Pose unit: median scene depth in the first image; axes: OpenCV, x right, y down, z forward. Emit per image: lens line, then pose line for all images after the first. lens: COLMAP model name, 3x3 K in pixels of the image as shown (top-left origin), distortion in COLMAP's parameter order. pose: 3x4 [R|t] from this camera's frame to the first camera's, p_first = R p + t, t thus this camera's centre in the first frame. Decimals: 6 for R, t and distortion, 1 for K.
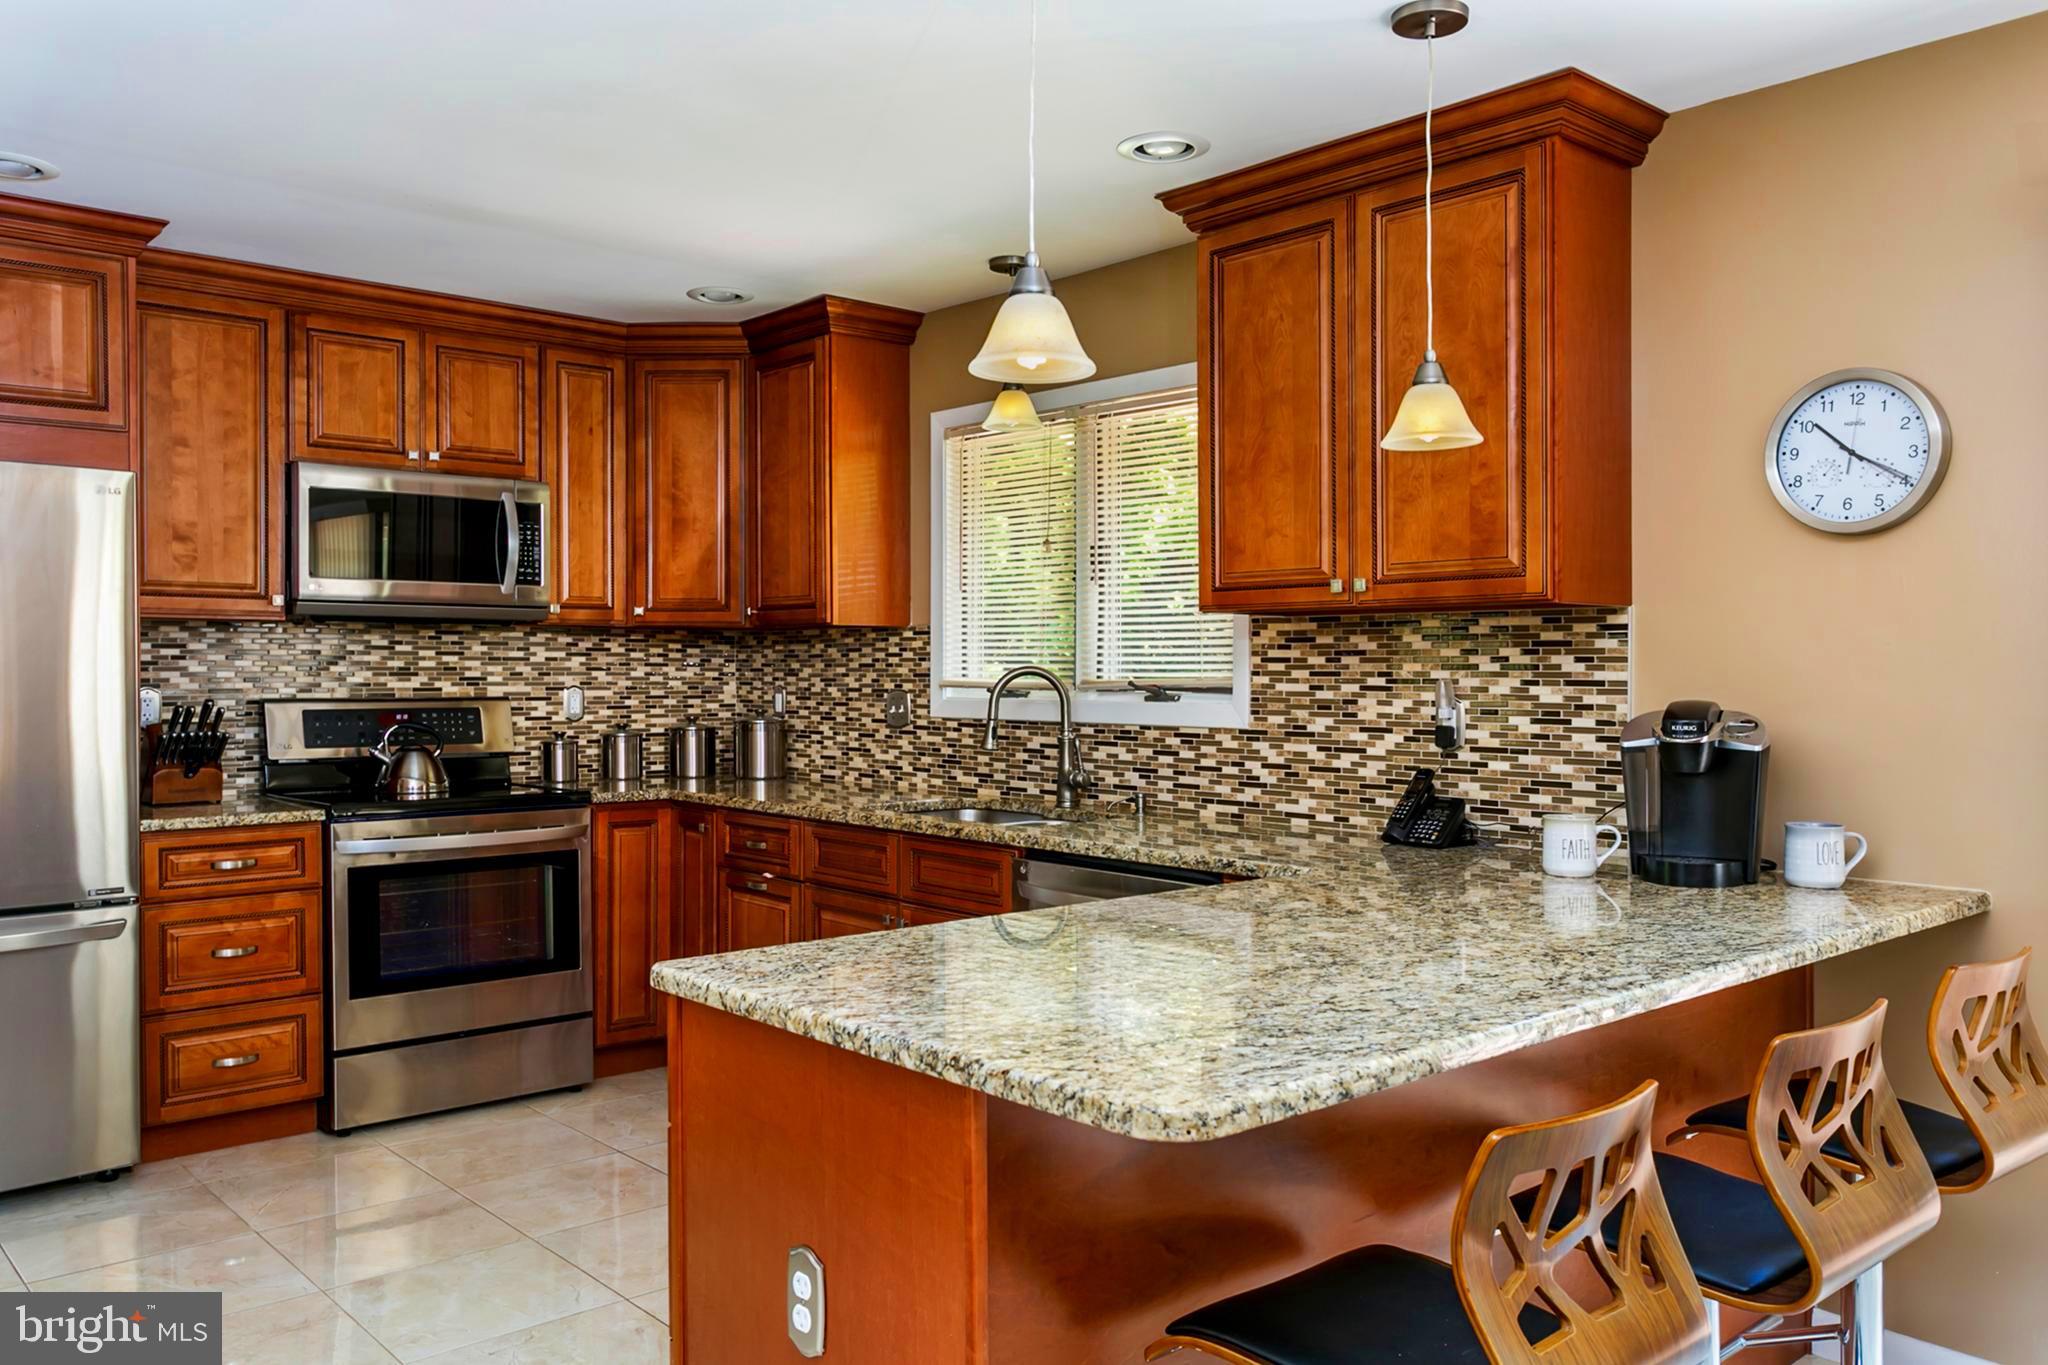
lens RADIAL K [[1572.2, 0, 1024.0], [0, 1572.2, 682.5], [0, 0, 1]] dist [-0.004688, 0.001548]
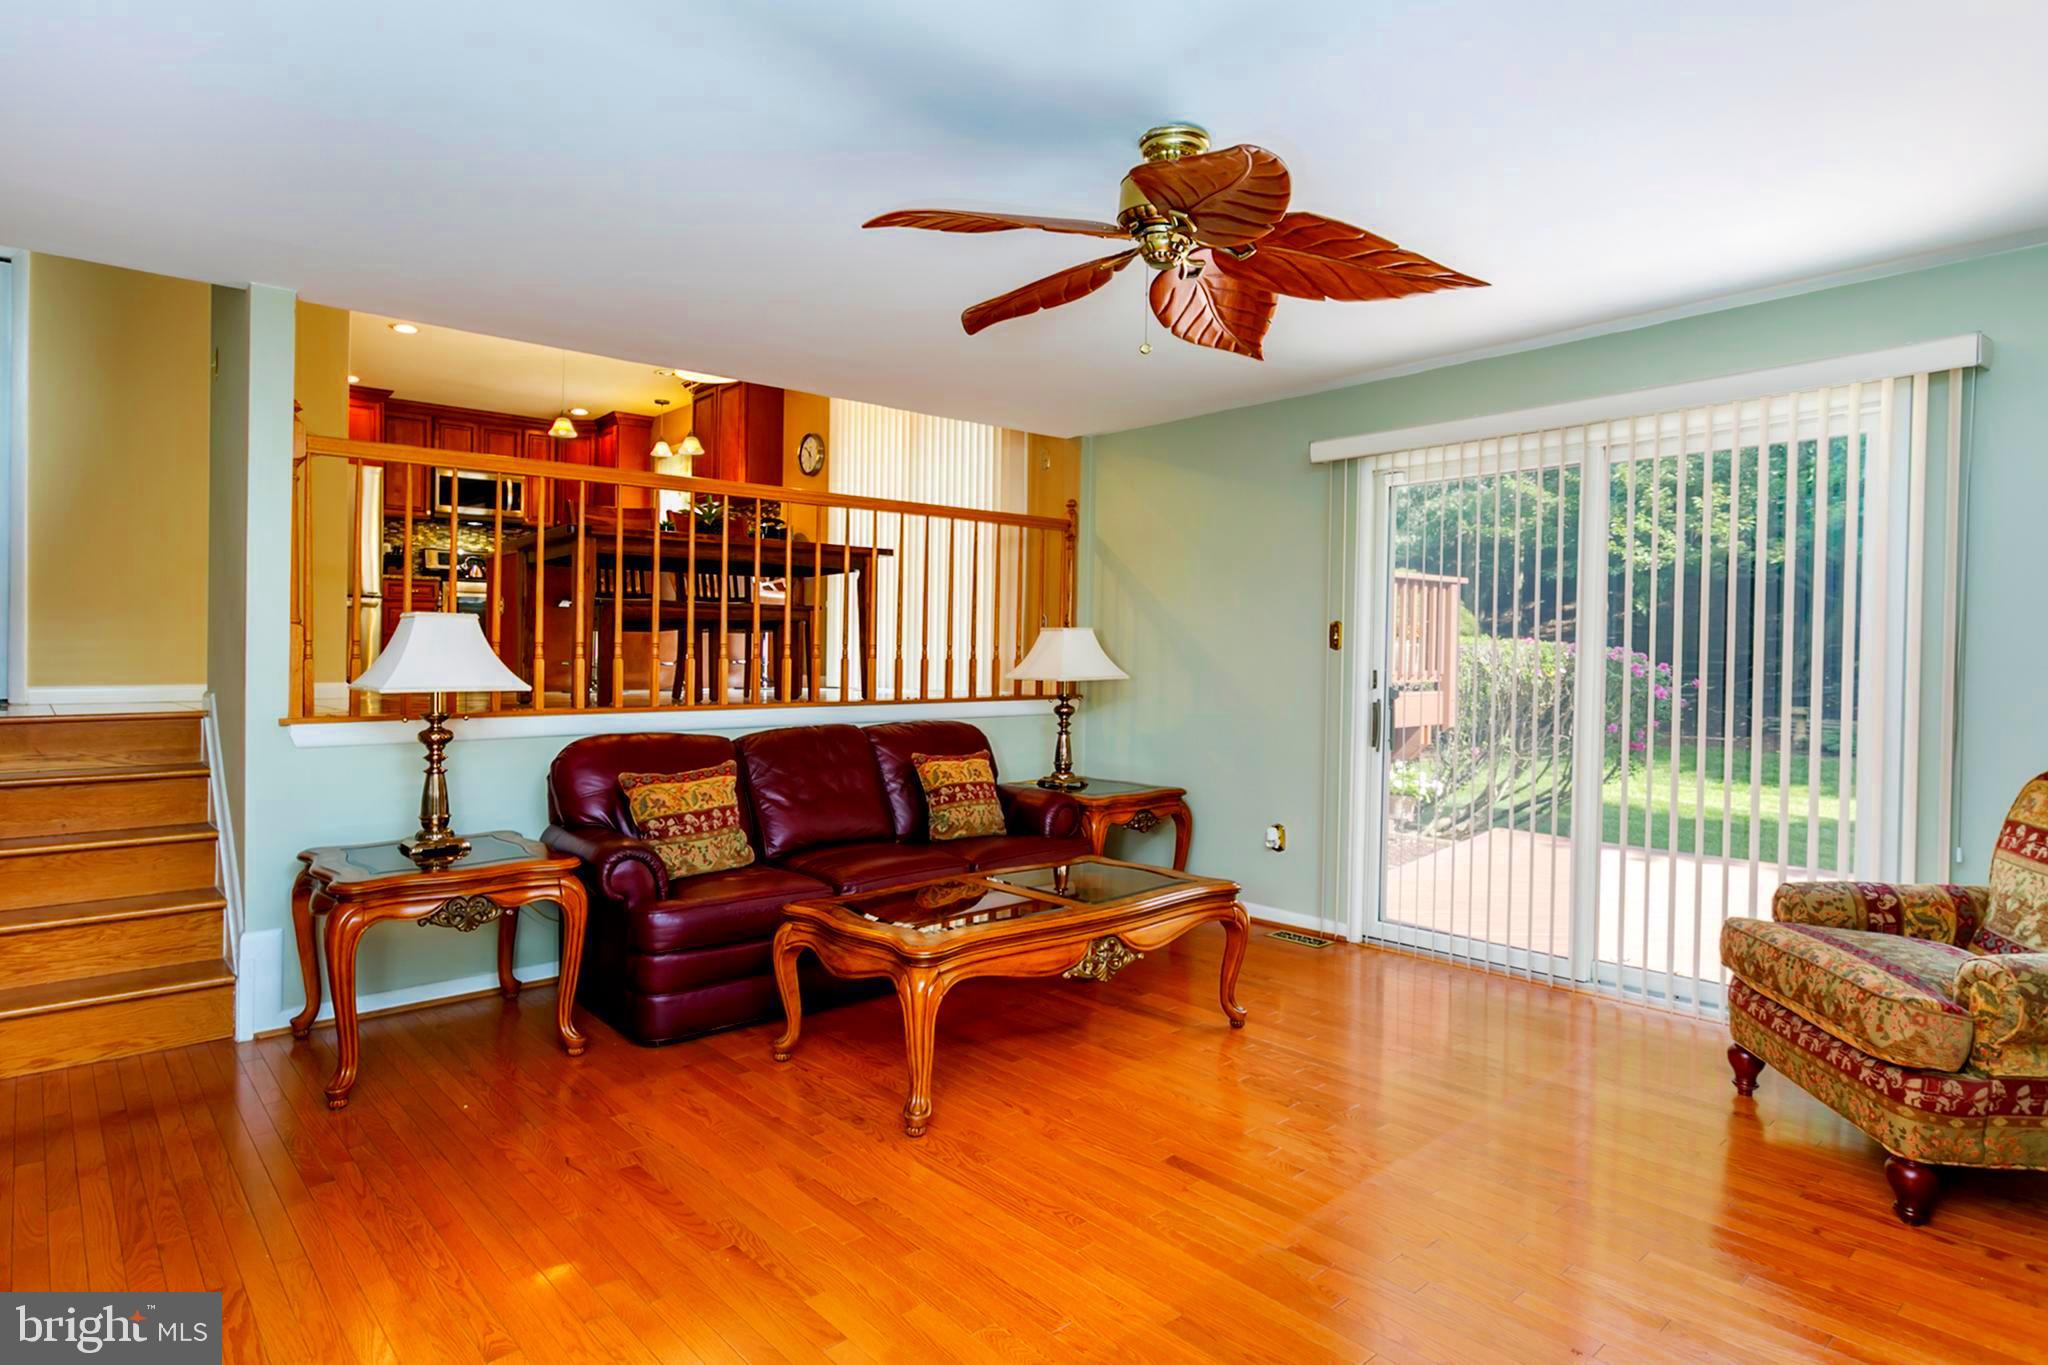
lens RADIAL K [[1121.1, 0, 1030.8], [0, 1121.1, 651.4], [0, 0, 1]] dist [0.001852, 0.000348]
pose [[0.999999, 0.001010, 0.000930, 0.783720], [-0.000994, 0.999859, -0.016756, 0.287833], [-0.000947, 0.016755, 0.999859, -1.332673]]
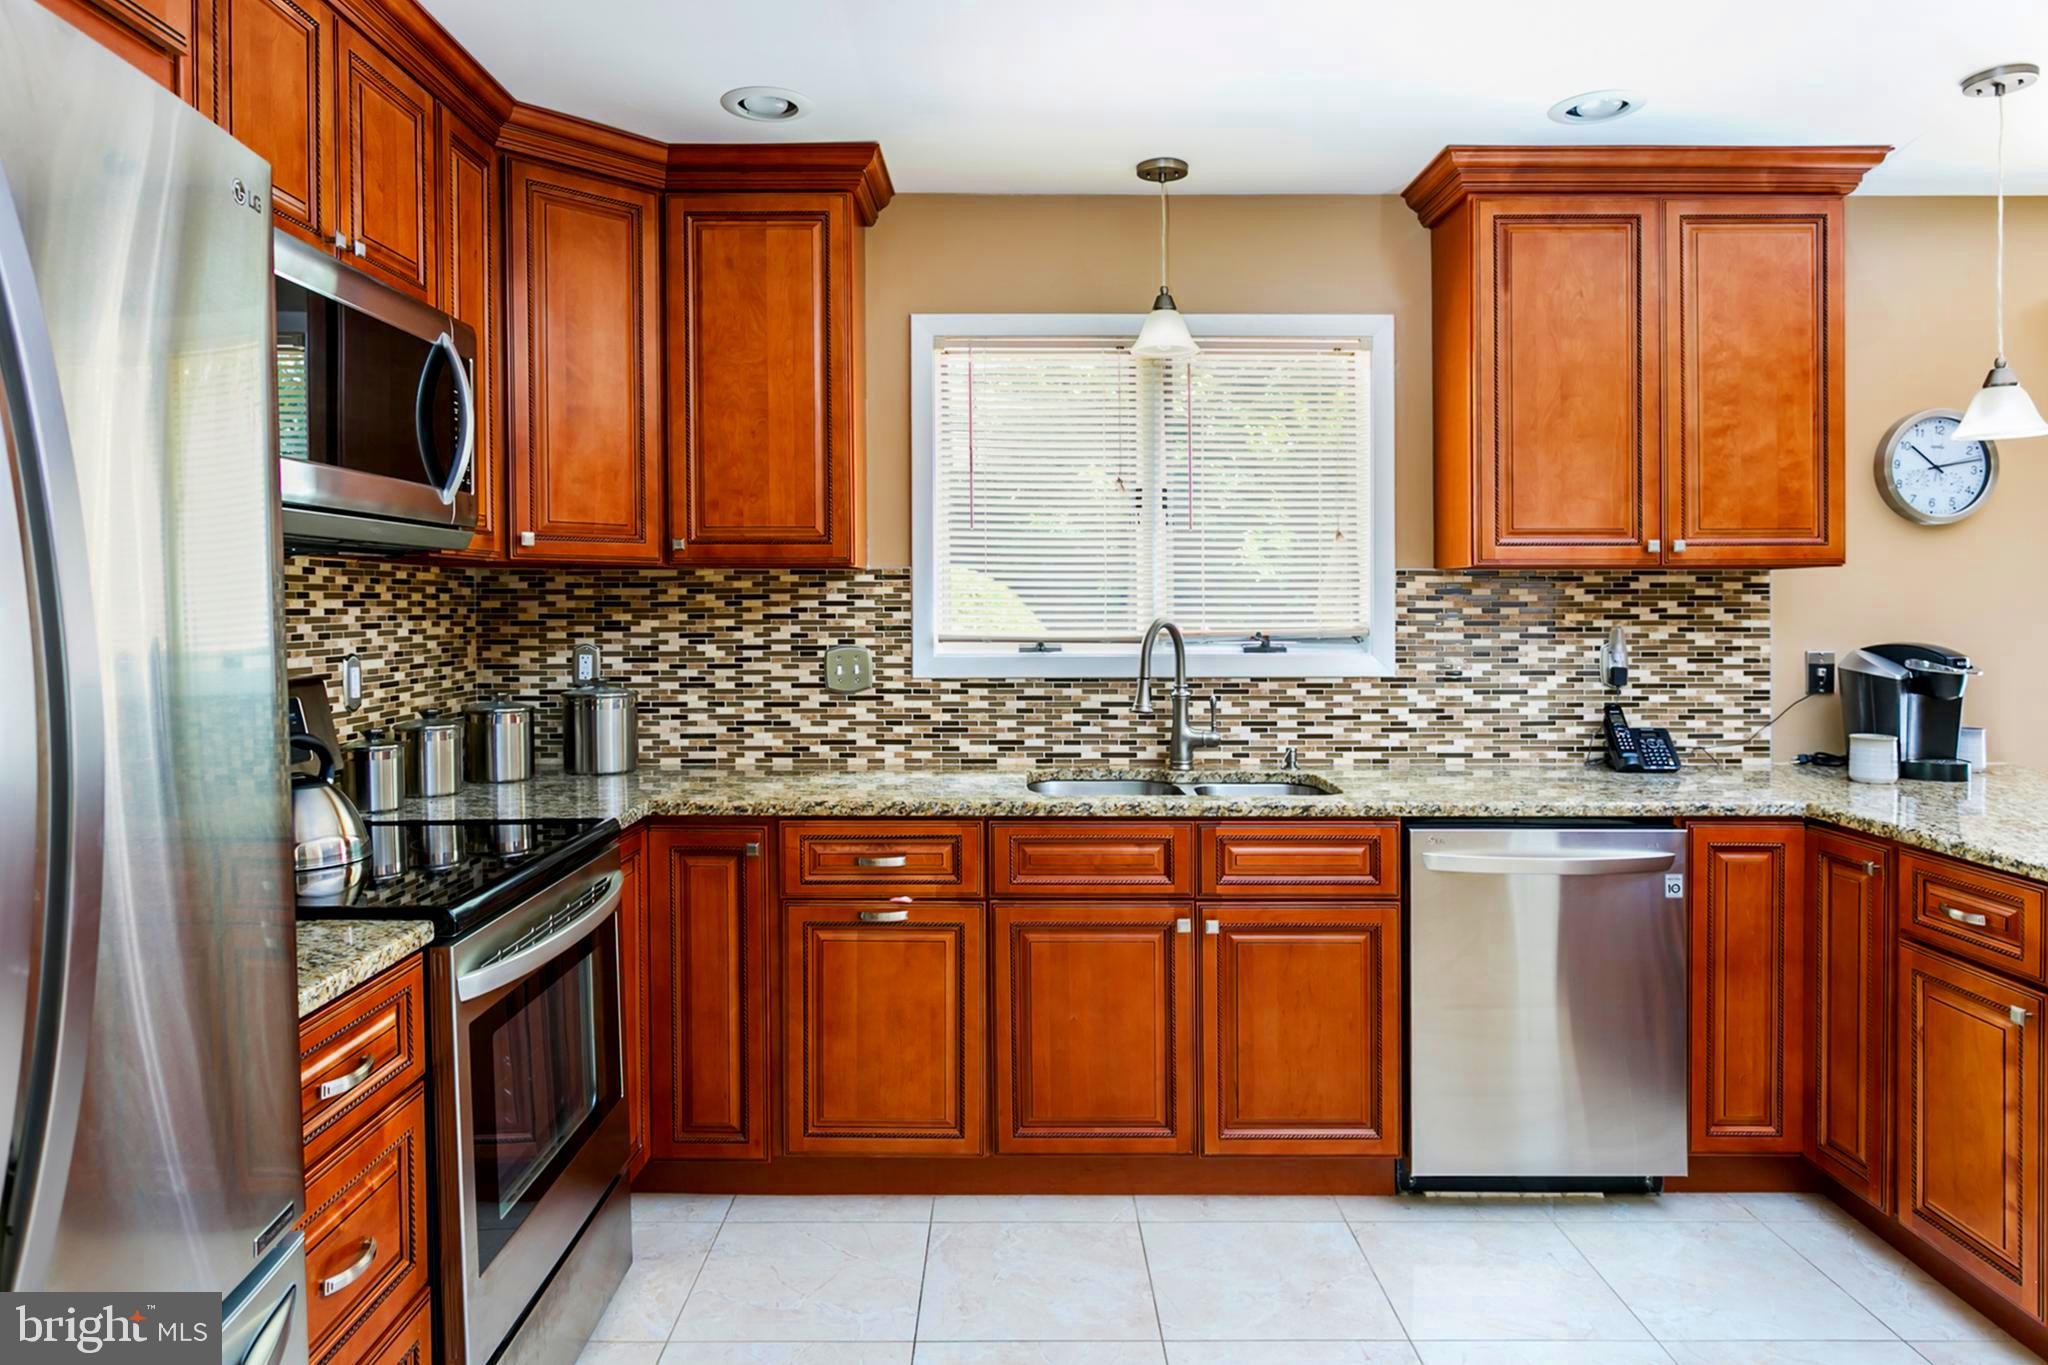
lens RADIAL K [[1306.9, 0, 1025.8], [0, 1306.9, 612.9], [0, 0, 1]] dist [-0.012910, 0.000149]
pose [[0.660336, -0.009510, 0.750911, -0.668861], [0.009026, 0.999948, 0.004726, -0.019089], [-0.750916, 0.003657, 0.660387, 0.611369]]
